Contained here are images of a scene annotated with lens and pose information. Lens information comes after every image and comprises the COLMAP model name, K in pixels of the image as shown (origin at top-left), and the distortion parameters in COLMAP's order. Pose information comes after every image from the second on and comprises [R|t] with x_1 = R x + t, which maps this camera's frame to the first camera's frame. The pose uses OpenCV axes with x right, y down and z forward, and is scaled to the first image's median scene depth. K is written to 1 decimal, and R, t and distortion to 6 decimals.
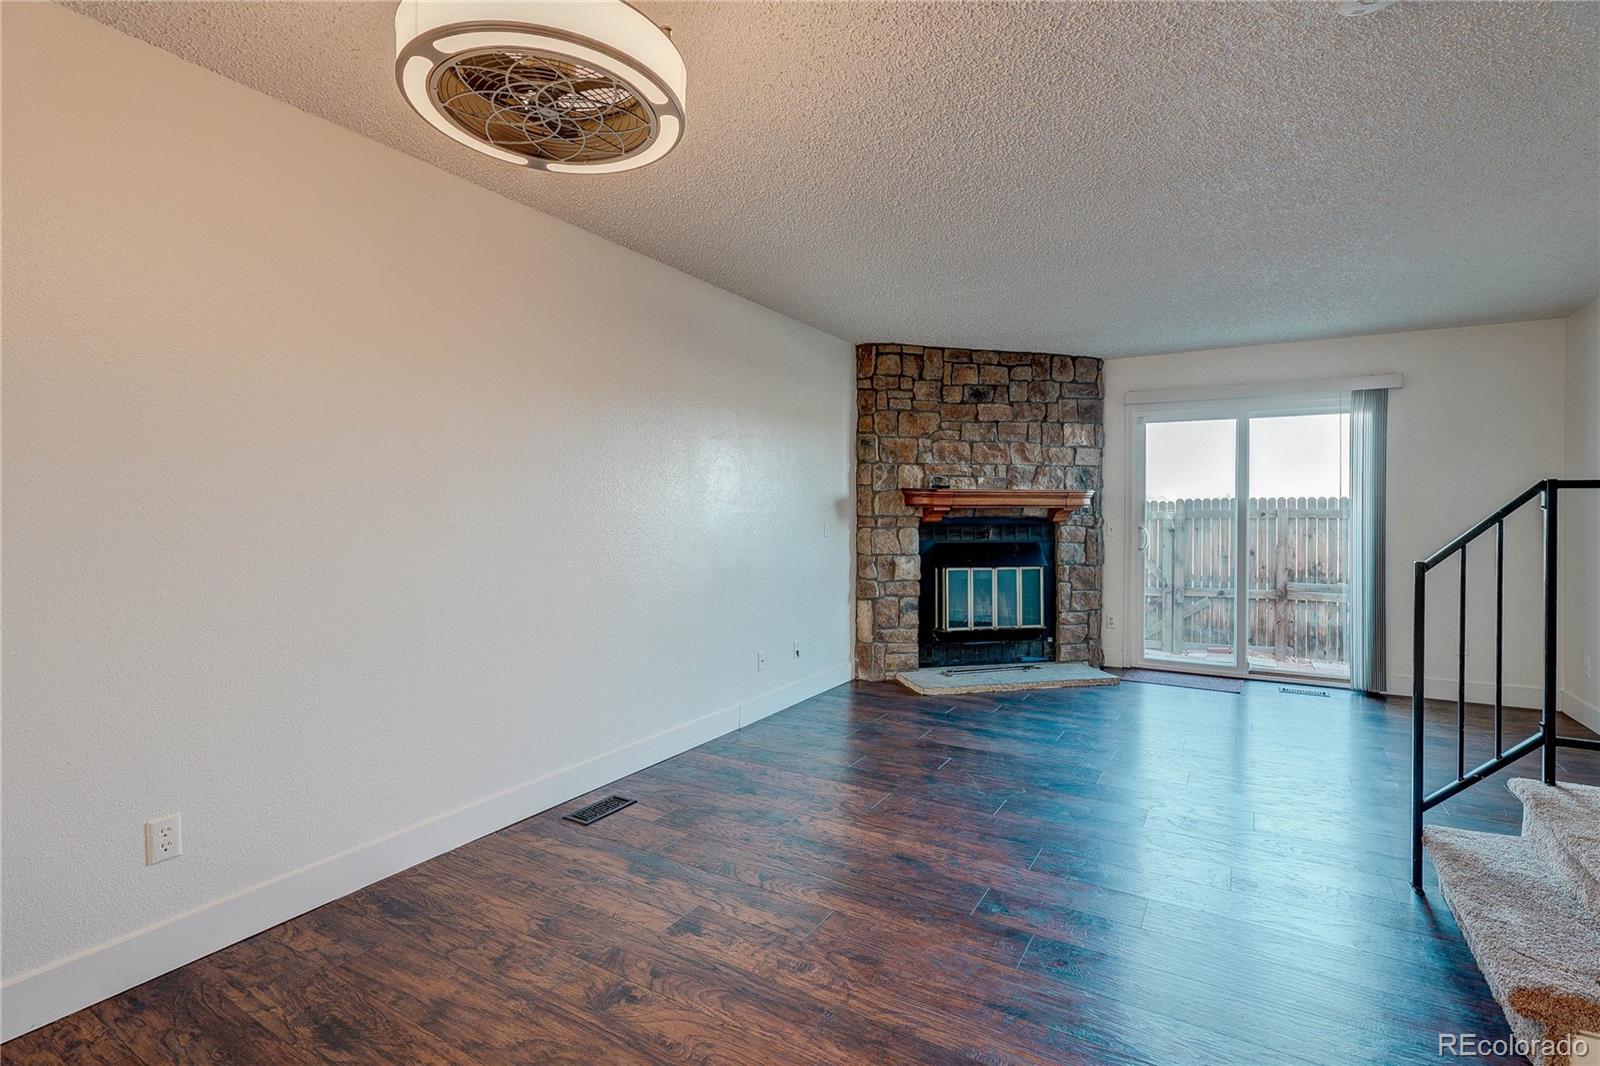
lens RADIAL K [[745.0, 0, 799.8], [0, 745.0, 515.6], [0, 0, 1]] dist [-0.001392, 0.000214]
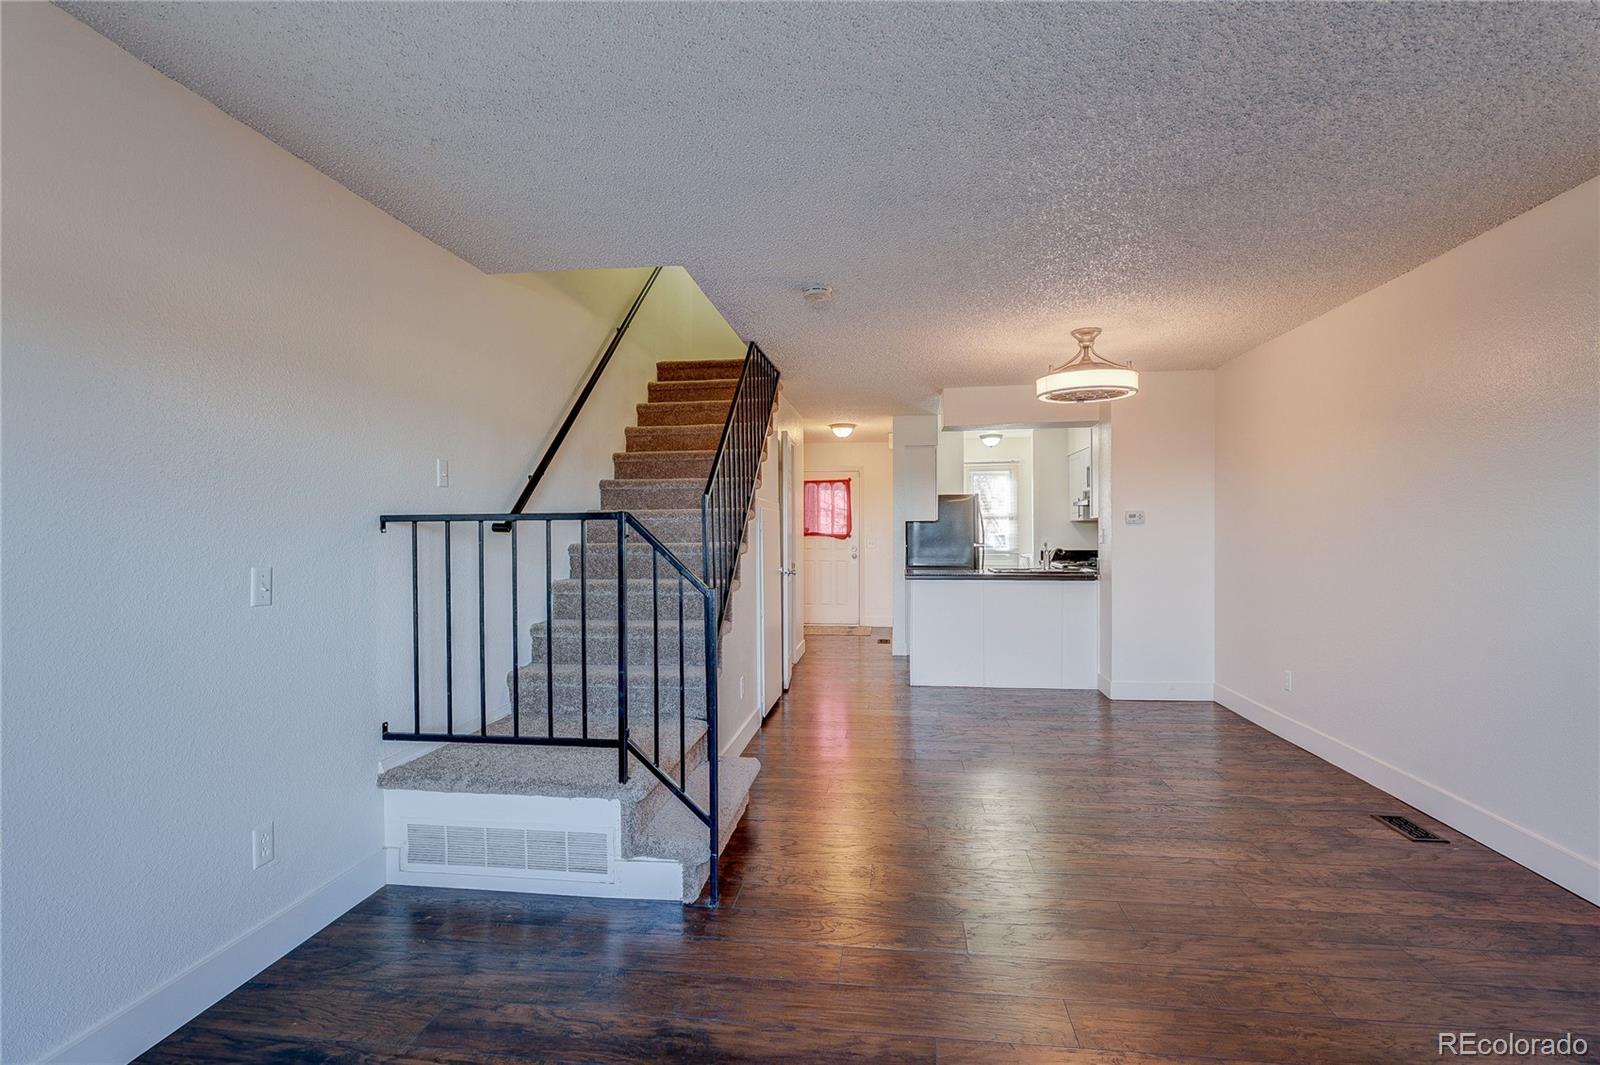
lens RADIAL K [[763.5, 0, 800.0], [0, 763.5, 532.5], [0, 0, 1]] dist [0.001171, 0.000079]
pose [[-0.914263, 0.002643, -0.405114, 0.514346], [-0.000495, 0.999971, 0.007641, -0.011683], [0.405122, 0.007187, -0.914234, 0.900458]]
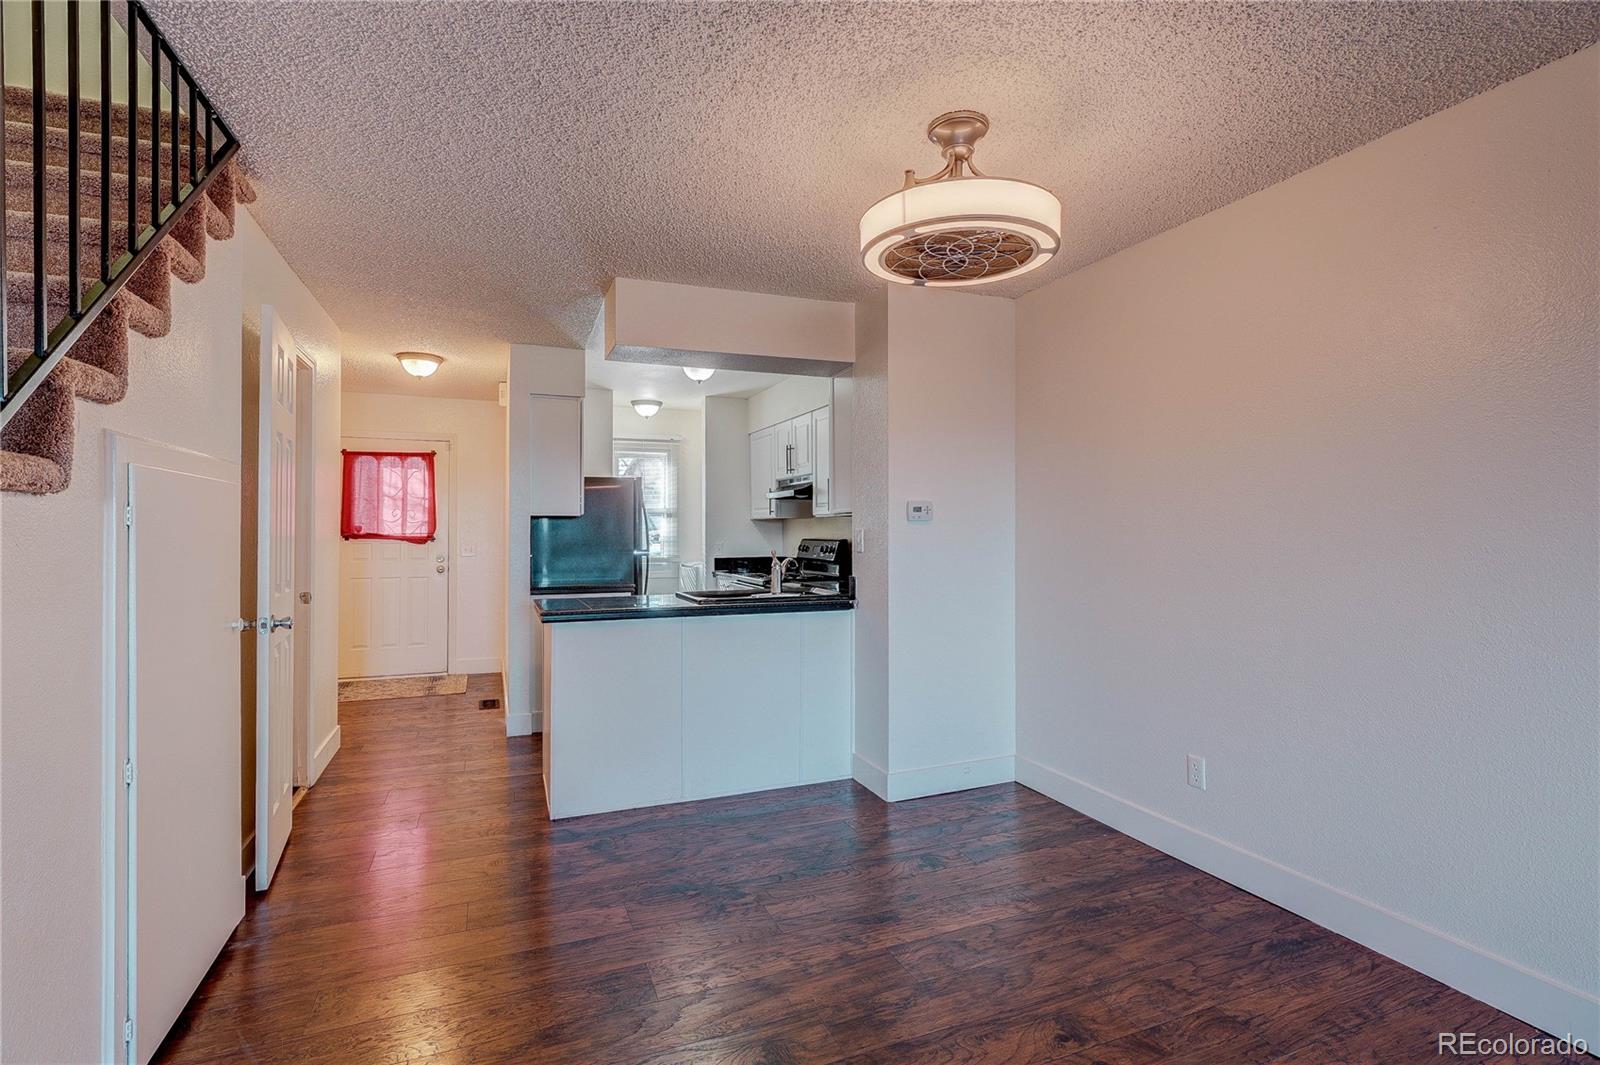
lens RADIAL K [[758.1, 0, 797.0], [0, 758.1, 525.0], [0, 0, 1]] dist [-0.001696, -0.000056]
pose [[-0.601223, -0.009744, -0.799022, 0.272750], [-0.007805, 0.999950, -0.006322, -0.007641], [0.799043, 0.002435, -0.601269, 0.451279]]
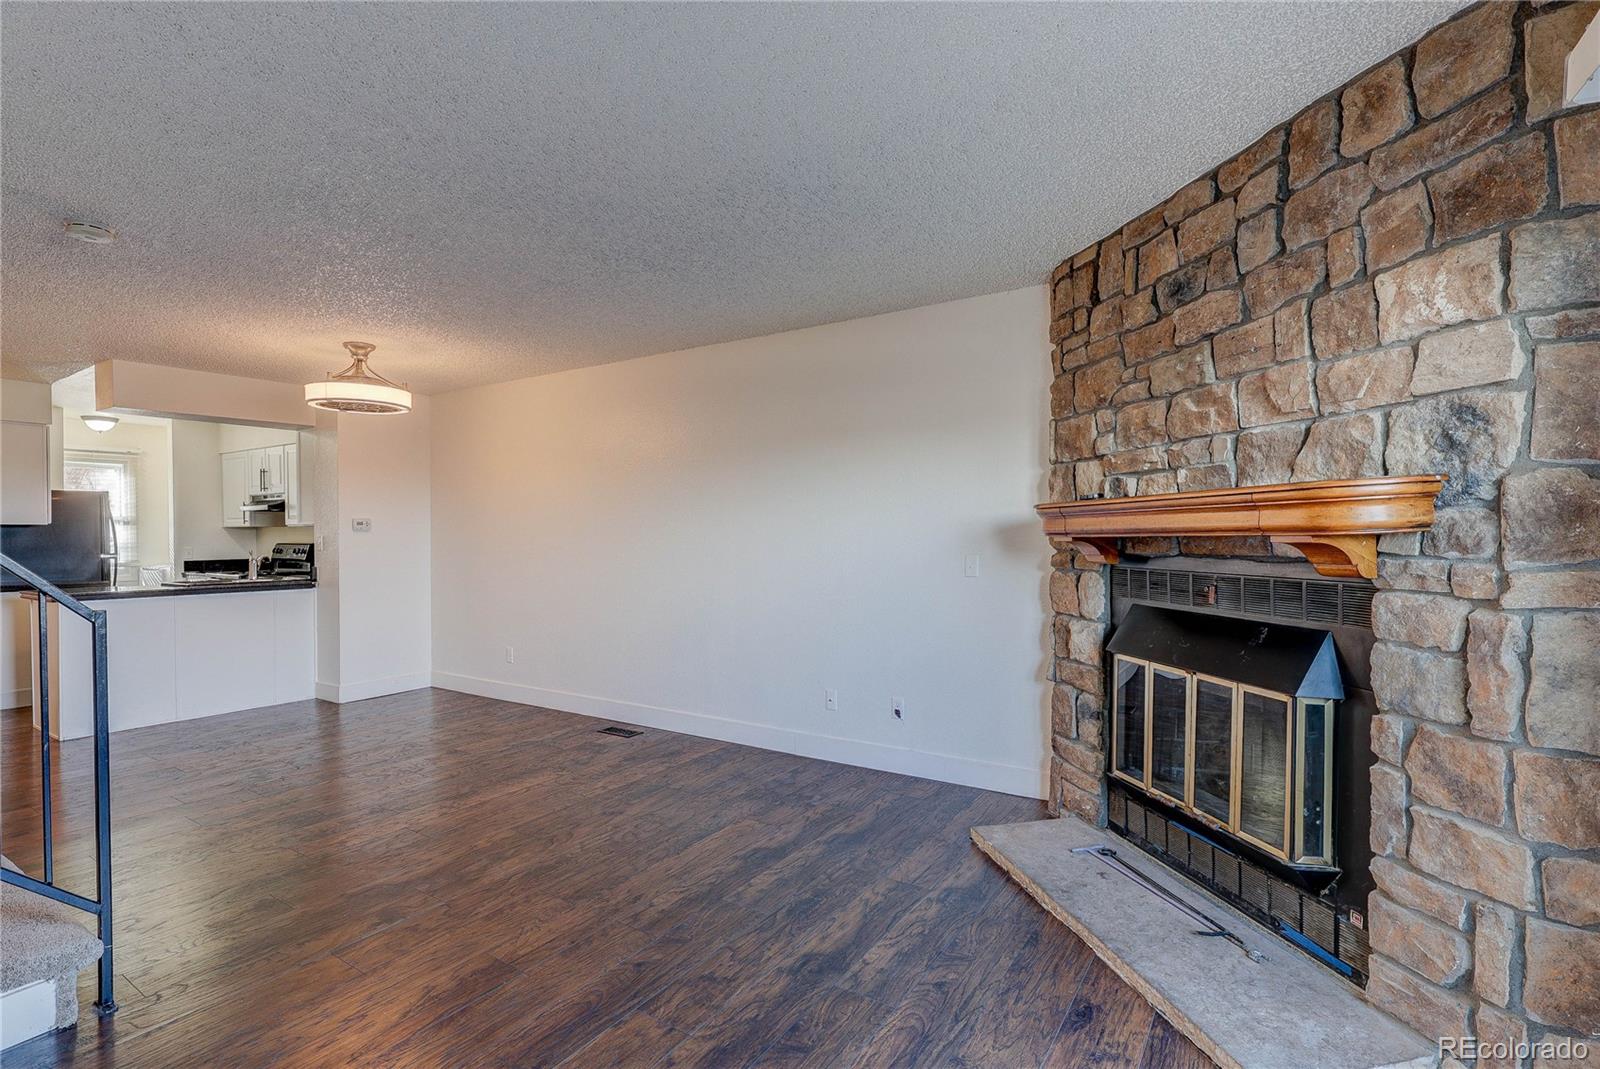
lens RADIAL K [[759.5, 0, 800.4], [0, 759.5, 541.5], [0, 0, 1]] dist [-0.004021, 0.000067]
pose [[-0.036978, 0.006241, -0.999297, 0.728614], [-0.003356, 0.999974, 0.006370, -0.009401], [0.999310, 0.003589, -0.036956, 0.797903]]
